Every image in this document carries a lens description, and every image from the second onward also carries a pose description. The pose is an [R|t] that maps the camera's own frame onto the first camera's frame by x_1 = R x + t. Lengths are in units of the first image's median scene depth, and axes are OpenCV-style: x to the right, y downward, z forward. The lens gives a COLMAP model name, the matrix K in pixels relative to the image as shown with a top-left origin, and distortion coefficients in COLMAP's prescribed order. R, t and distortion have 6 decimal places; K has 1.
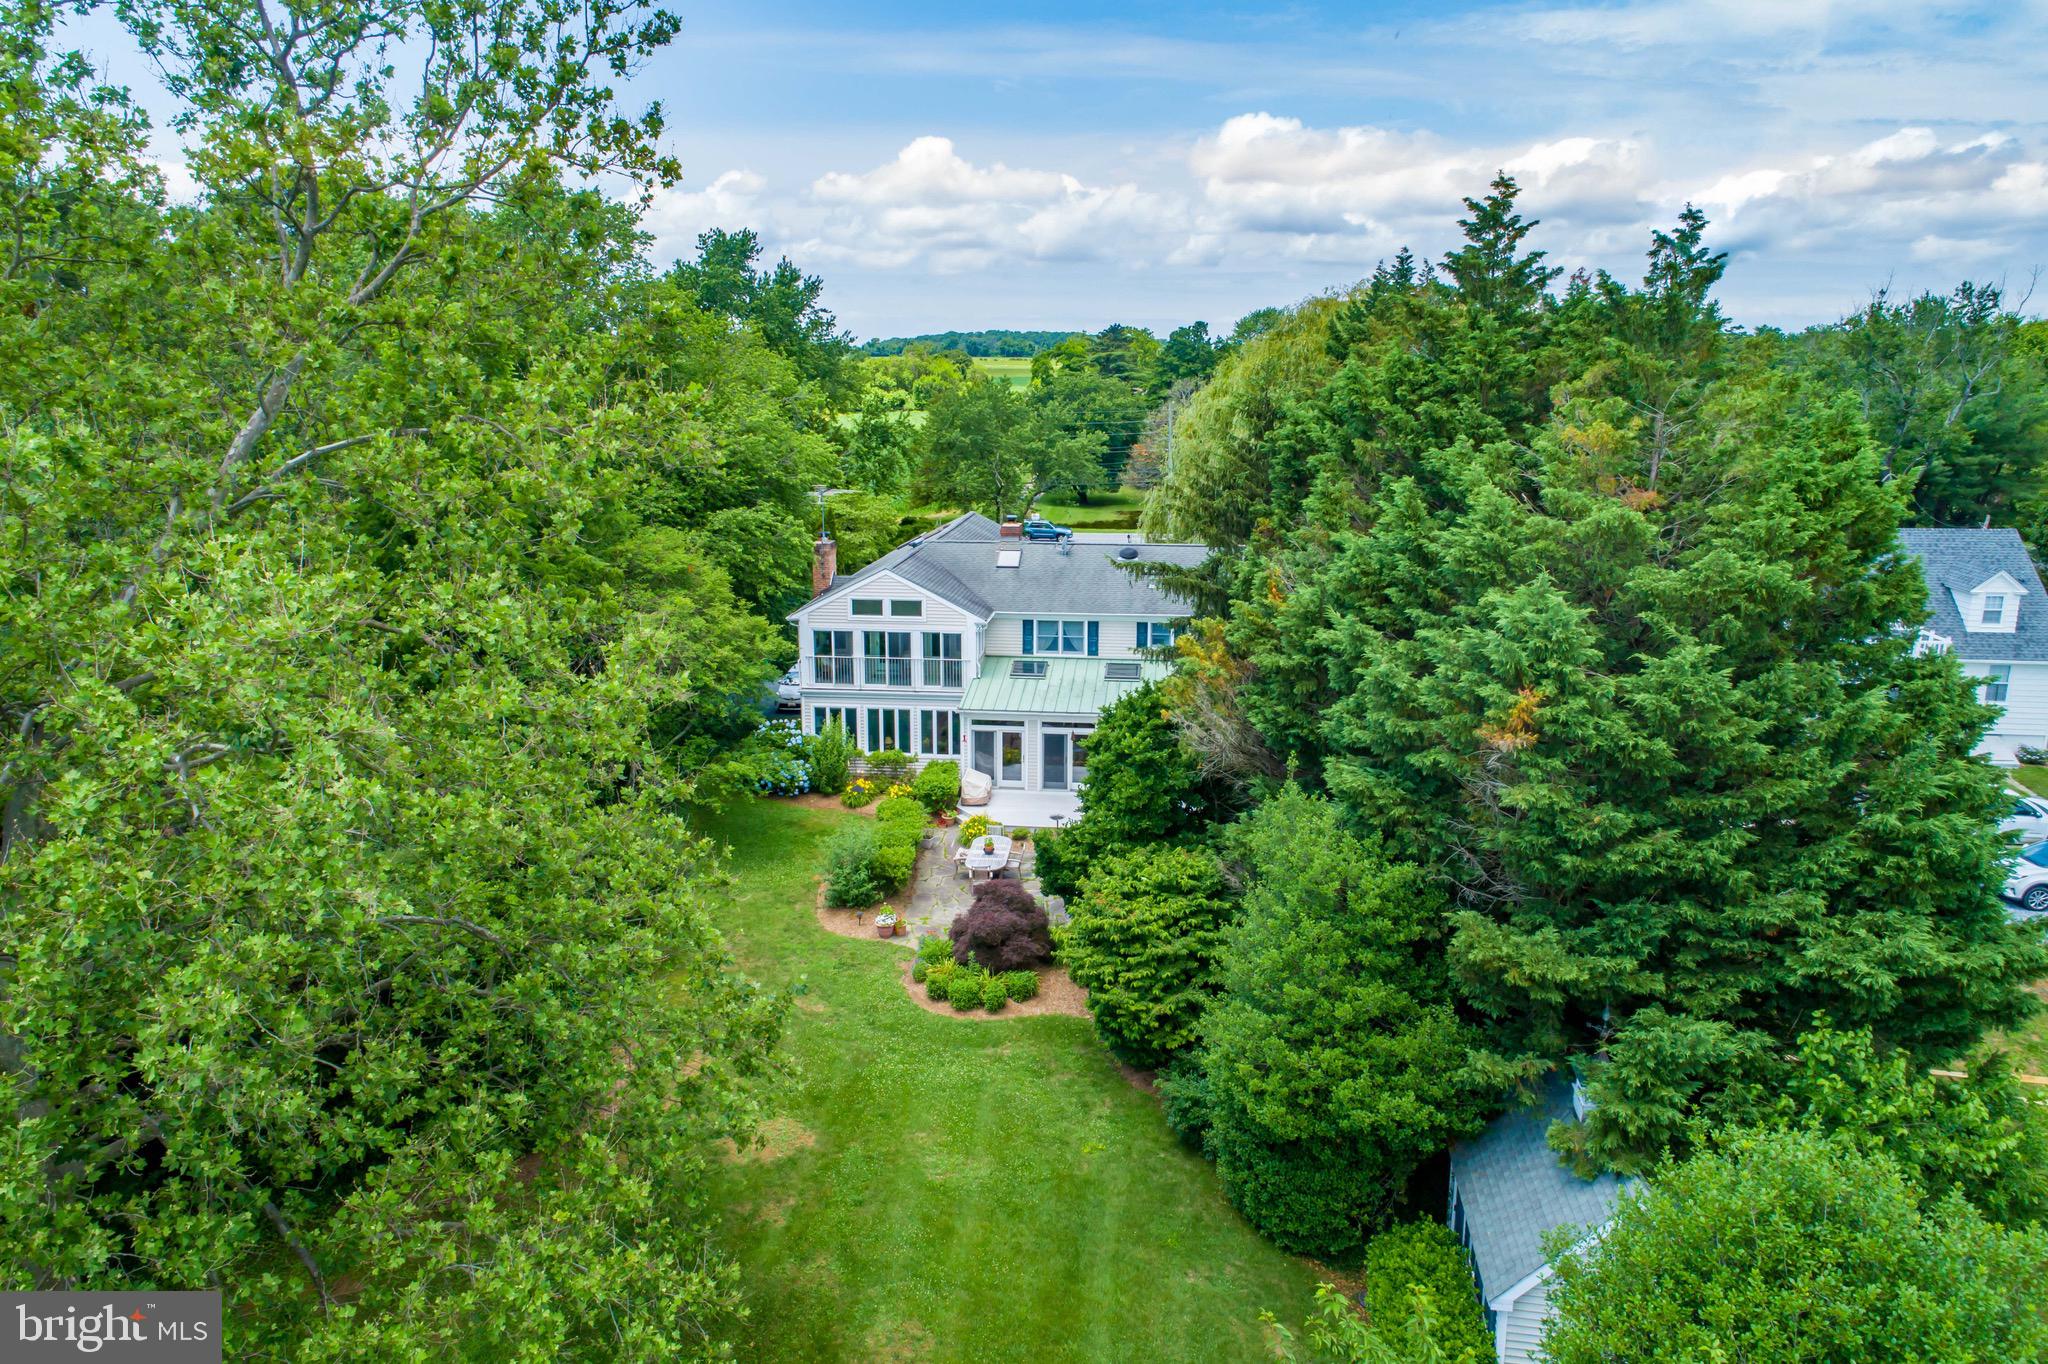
lens RADIAL K [[1424.0, 0, 1014.7], [0, 1424.0, 678.5], [0, 0, 1]] dist [0.013751, 0.028499]
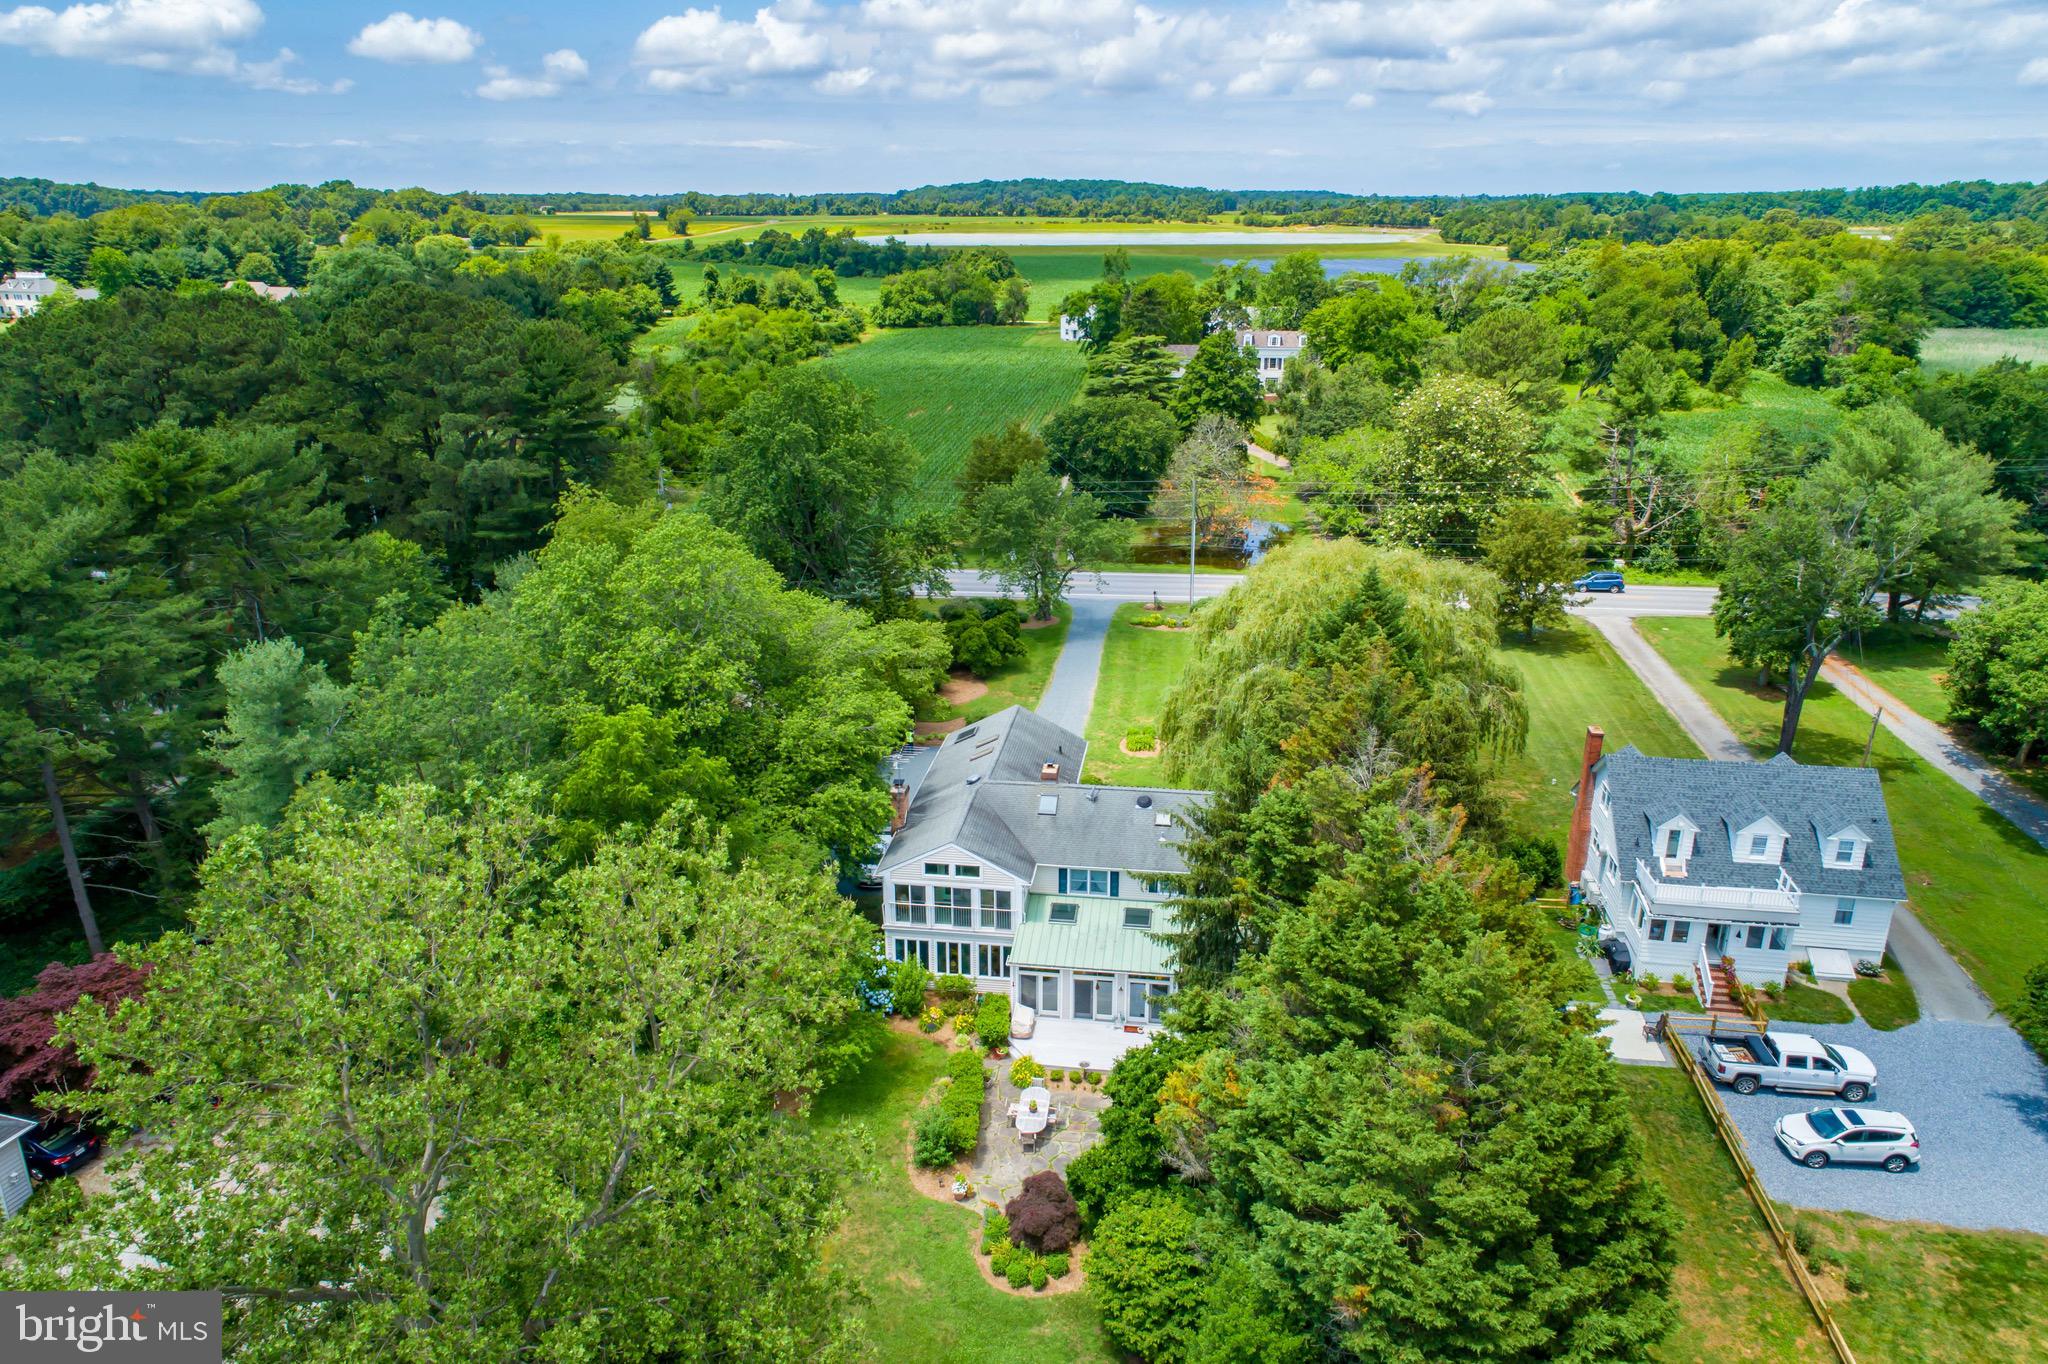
lens RADIAL K [[1424.0, 0, 1014.7], [0, 1424.0, 678.5], [0, 0, 1]] dist [0.013751, 0.028499]
pose [[0.999701, 0.003339, -0.024220, -0.004887], [-0.000639, 0.993860, 0.110642, -0.488491], [0.024441, -0.110594, 0.993565, -0.331455]]
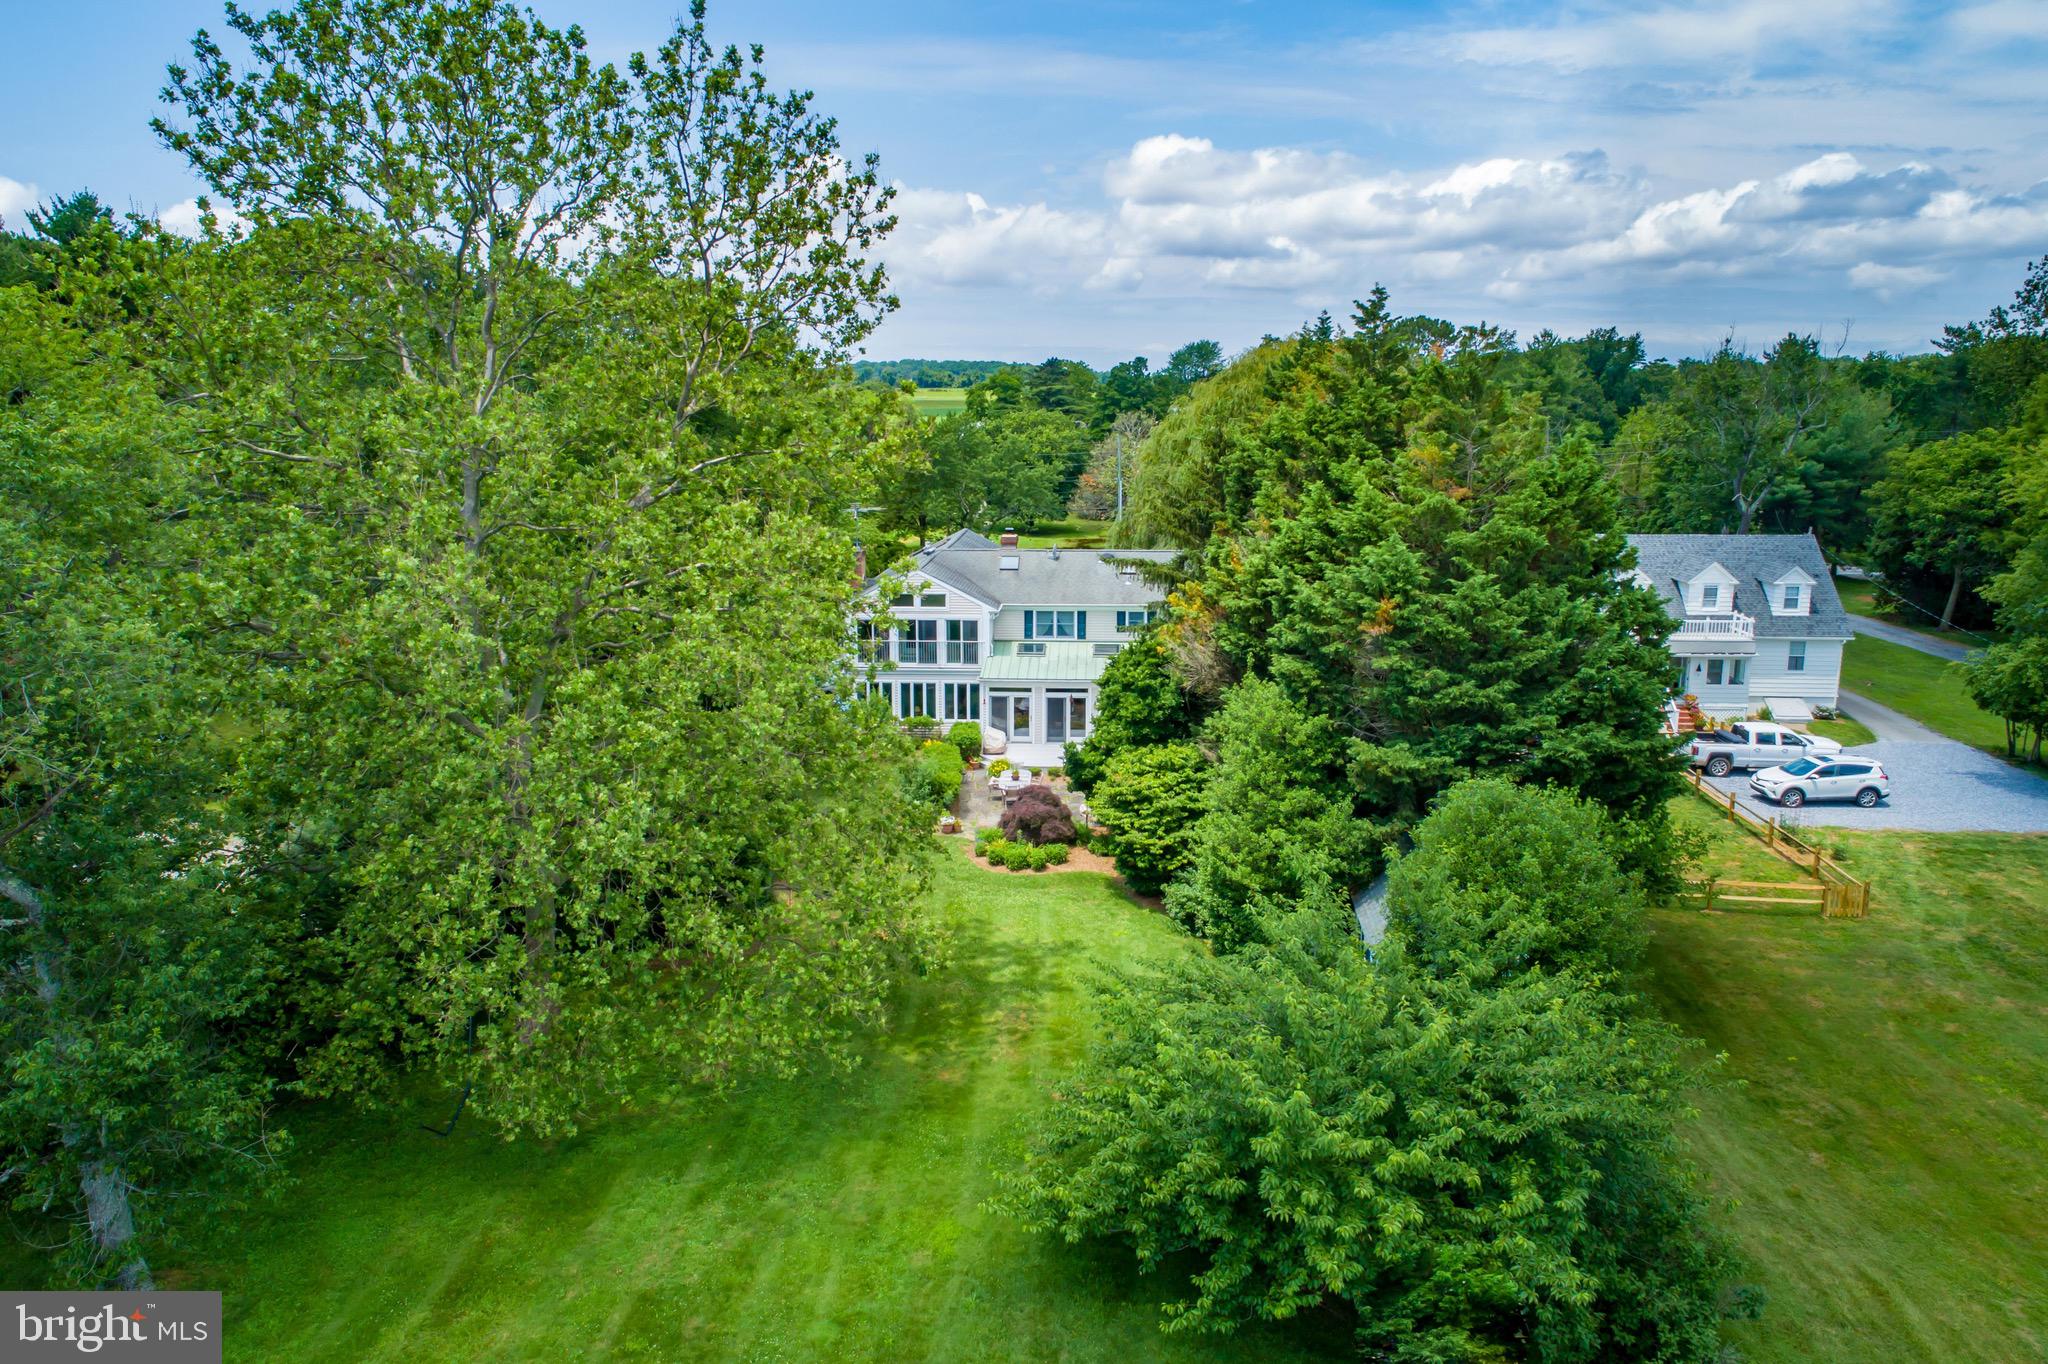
lens RADIAL K [[1543.5, 0, 1024.0], [0, 1543.5, 682.0], [0, 0, 1]] dist [0.041776, 0.002109]
pose [[0.998108, -0.011925, 0.060322, -0.106877], [0.013915, 0.999369, -0.032679, 0.090132], [-0.059894, 0.033456, 0.997644, -0.465253]]
